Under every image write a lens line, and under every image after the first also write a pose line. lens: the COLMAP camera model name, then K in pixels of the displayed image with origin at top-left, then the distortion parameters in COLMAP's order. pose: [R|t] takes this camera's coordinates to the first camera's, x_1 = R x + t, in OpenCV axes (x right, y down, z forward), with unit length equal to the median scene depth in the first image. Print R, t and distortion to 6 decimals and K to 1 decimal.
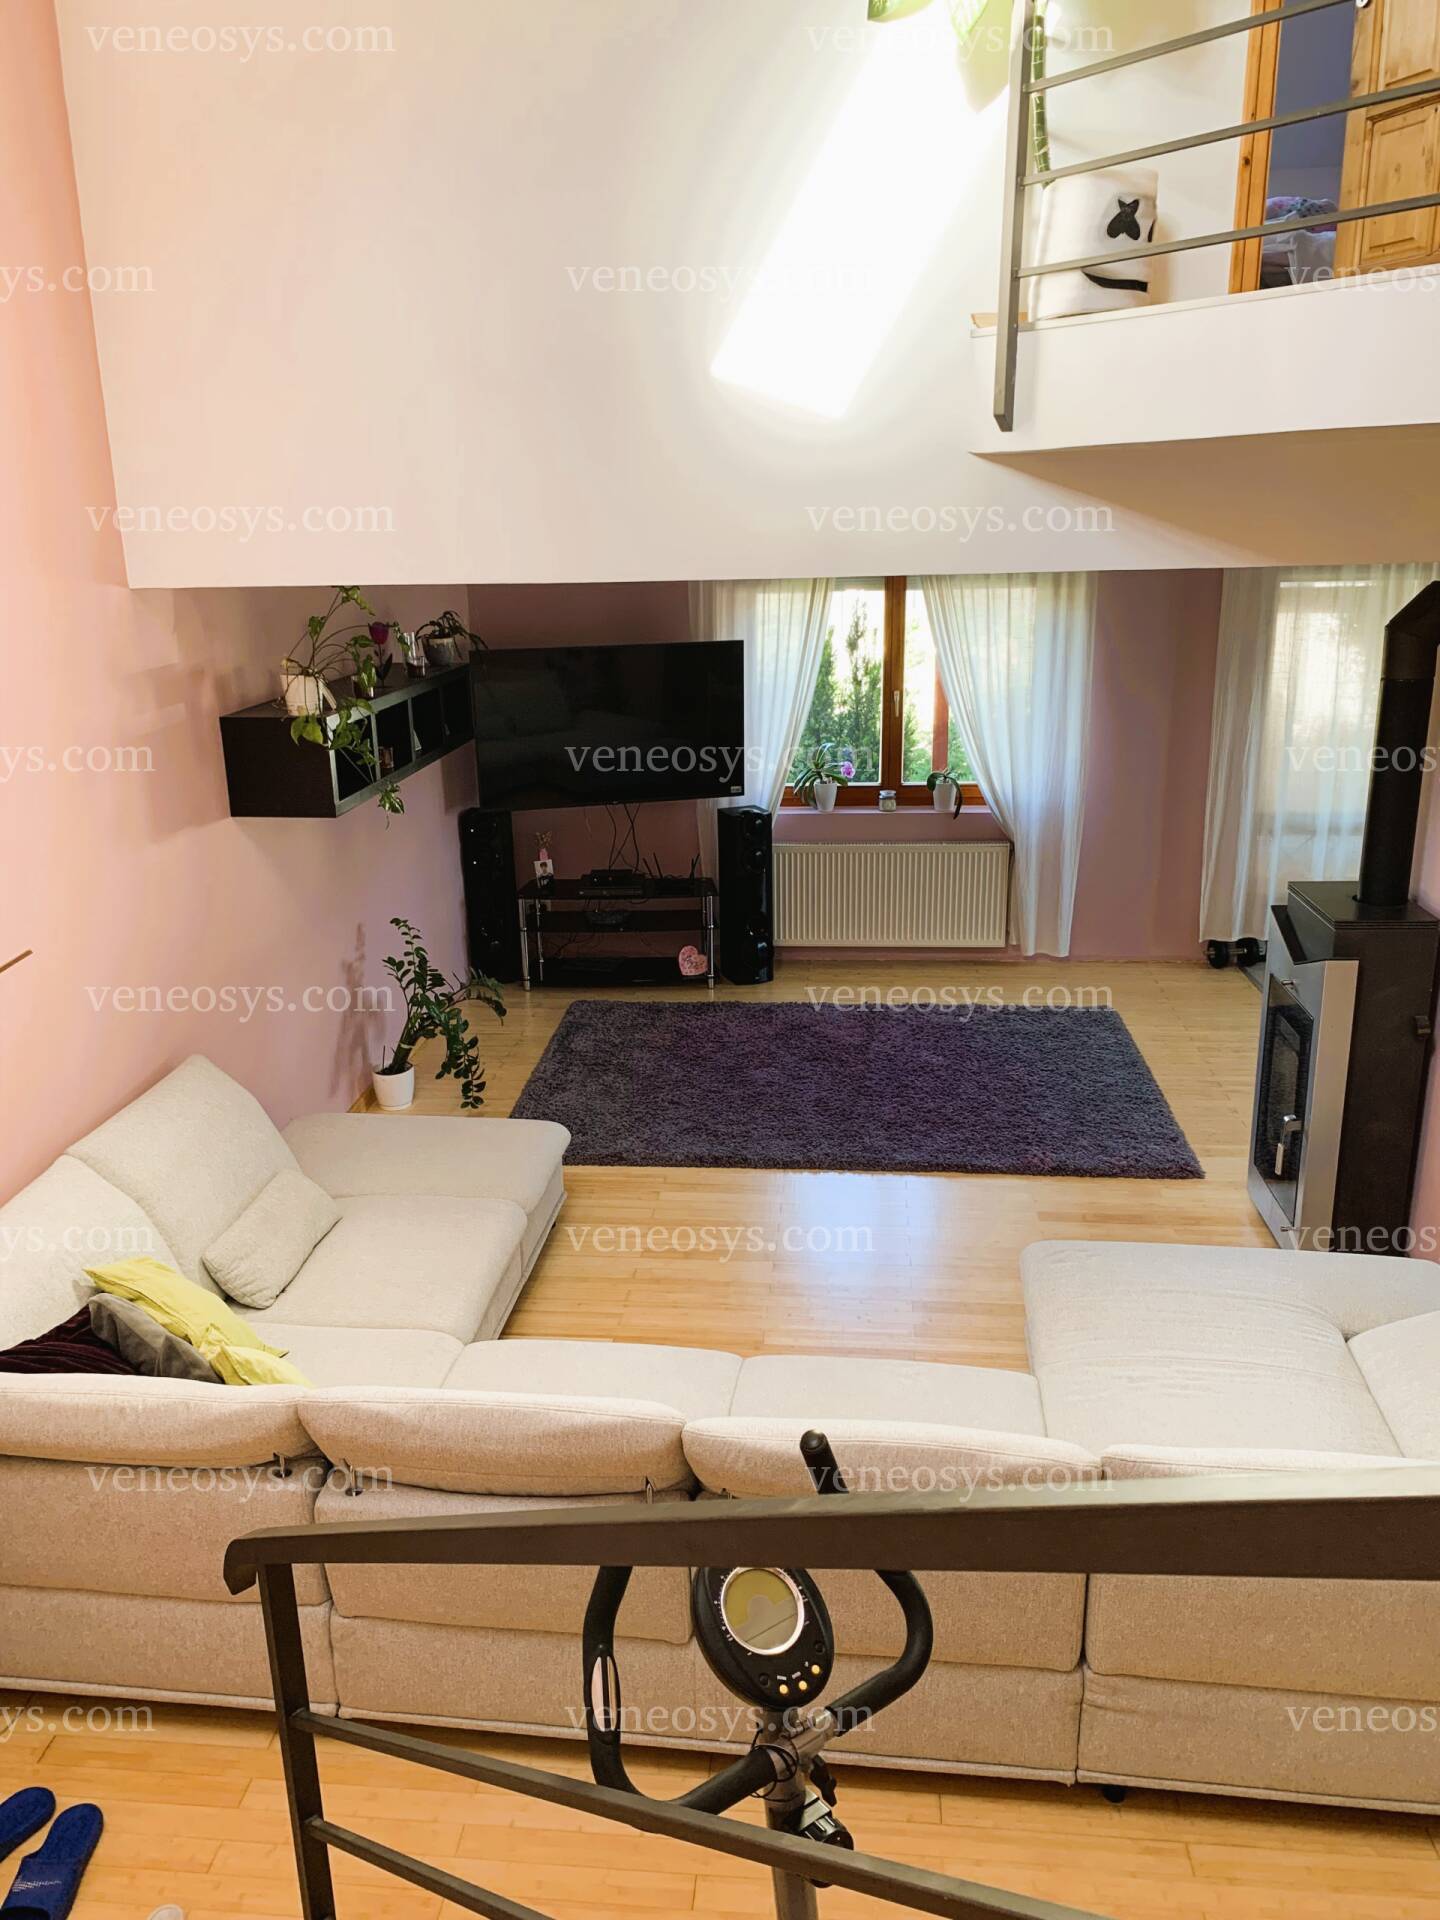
lens RADIAL K [[1478.3, 0, 720.0], [0, 1478.3, 960.0], [0, 0, 1]] dist [0.006689, -0.008345]
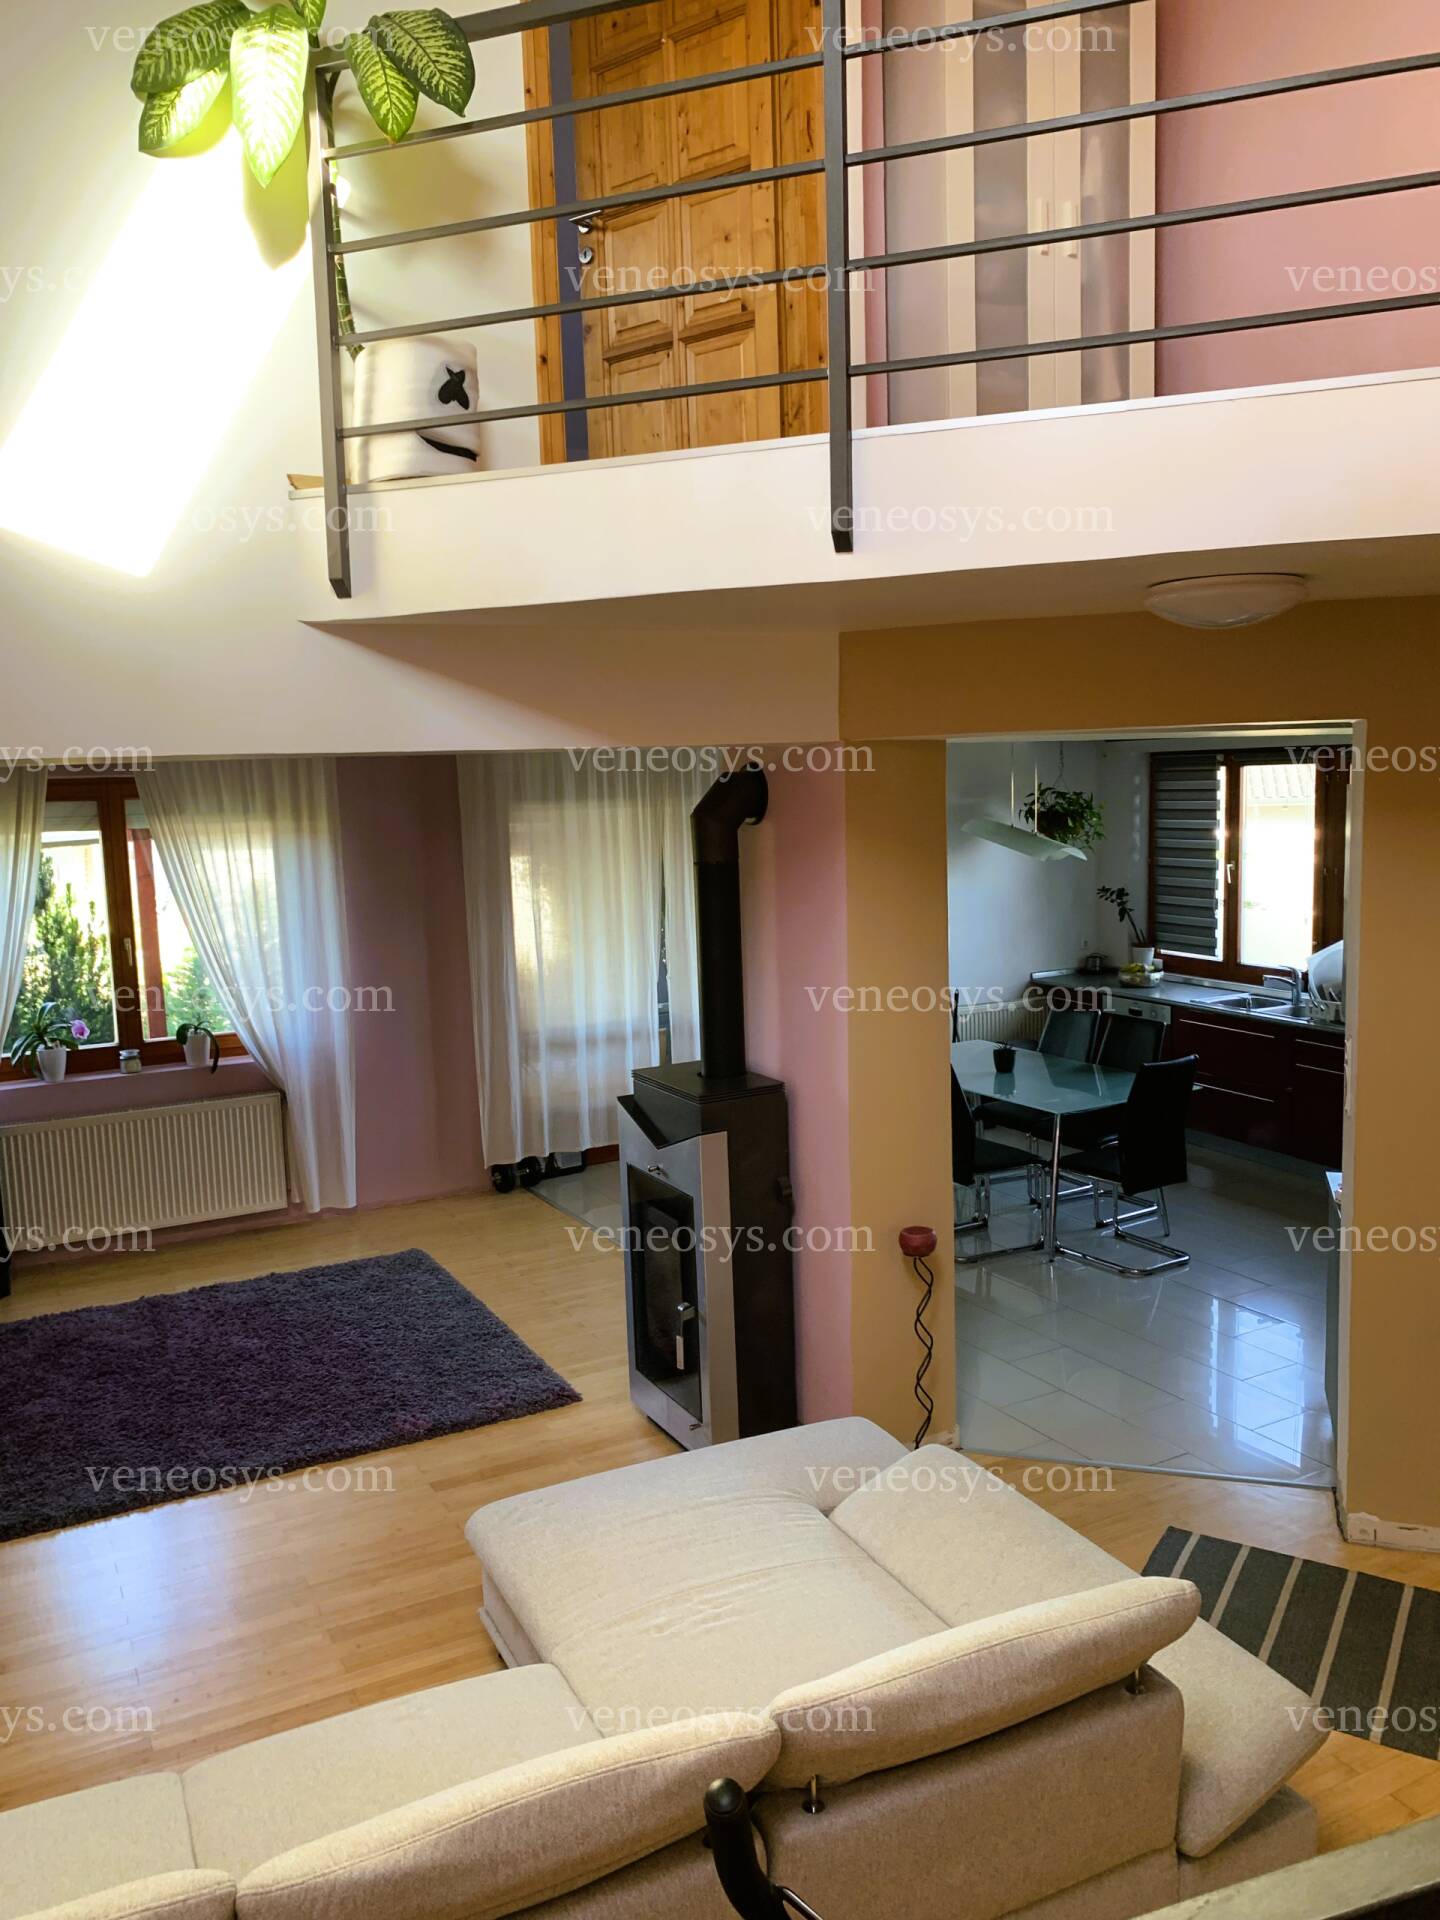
lens RADIAL K [[1451.4, 0, 720.0], [0, 1451.4, 960.0], [0, 0, 1]] dist [0.066049, -0.113227]
pose [[0.833156, -0.072023, 0.548328, -0.082213], [0.175126, 0.974819, -0.138053, 0.016998], [-0.524578, 0.211046, 0.824790, 0.121487]]
